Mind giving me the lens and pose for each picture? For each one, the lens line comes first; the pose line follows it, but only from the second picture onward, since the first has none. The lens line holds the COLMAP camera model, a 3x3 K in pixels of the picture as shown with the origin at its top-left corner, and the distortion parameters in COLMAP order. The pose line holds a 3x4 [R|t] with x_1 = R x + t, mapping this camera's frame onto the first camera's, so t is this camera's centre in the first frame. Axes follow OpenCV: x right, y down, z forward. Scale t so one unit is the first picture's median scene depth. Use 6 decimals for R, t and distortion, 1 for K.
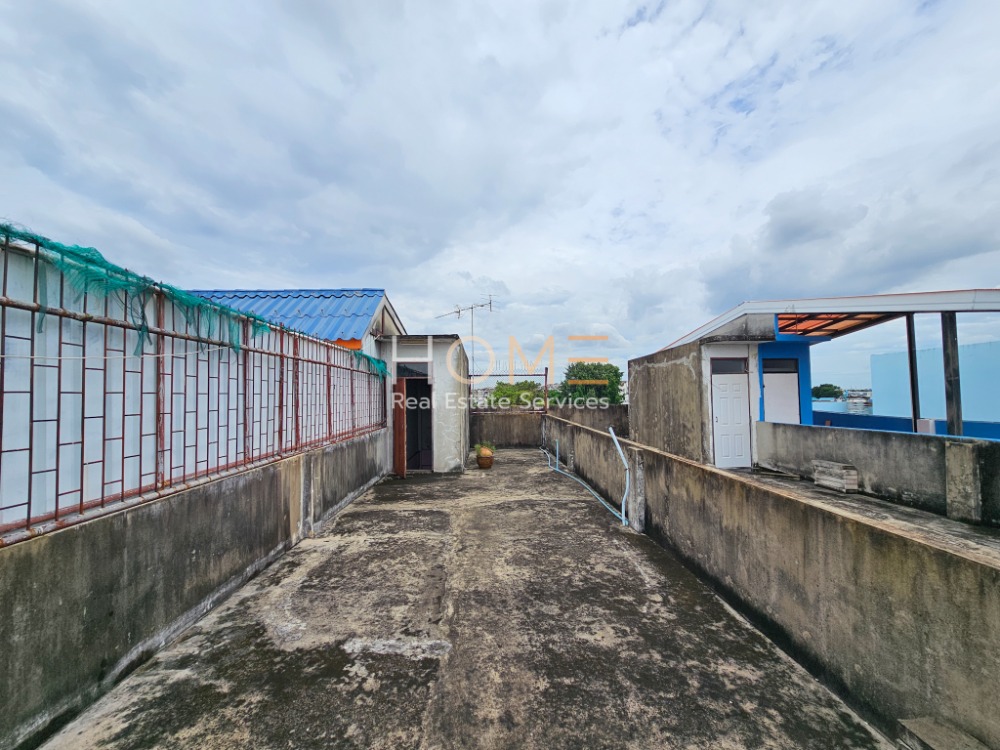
lens RADIAL K [[410.9, 0, 491.5], [0, 410.9, 381.1], [0, 0, 1]] dist [-0.001226, 0.000326]
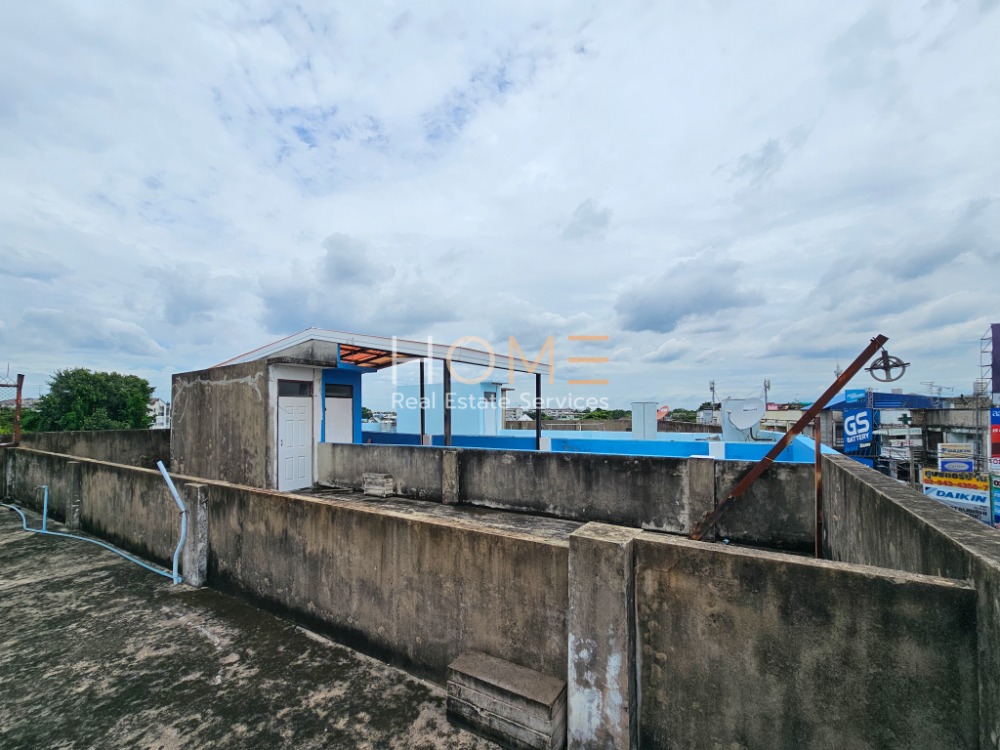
lens RADIAL K [[425.4, 0, 495.9], [0, 425.4, 401.5], [0, 0, 1]] dist [-0.004410, 0.005438]
pose [[0.549396, 0.028864, 0.835063, -0.031966], [-0.028477, 0.999469, -0.015812, -0.004867], [-0.835077, -0.015093, 0.549927, 0.040617]]
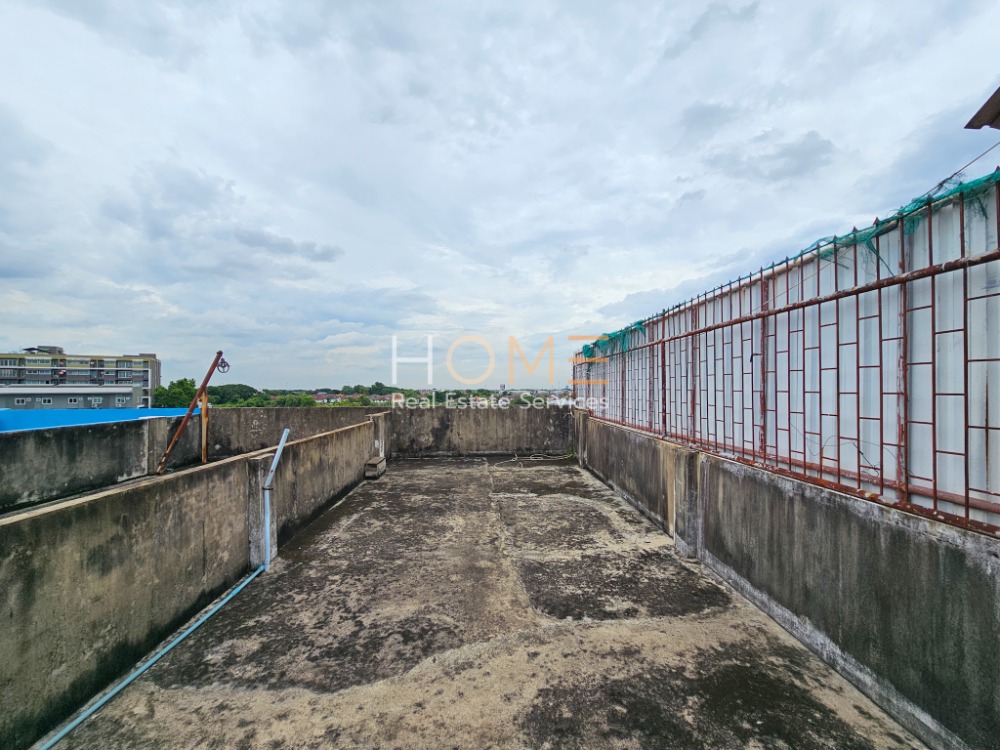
lens RADIAL K [[410.9, 0, 491.5], [0, 410.9, 381.1], [0, 0, 1]] dist [-0.001226, 0.000326]
pose [[-0.999840, 0.016801, -0.006085, -0.056744], [0.017100, 0.998457, -0.052823, 0.073232], [0.005189, -0.052919, -0.998585, 1.698951]]
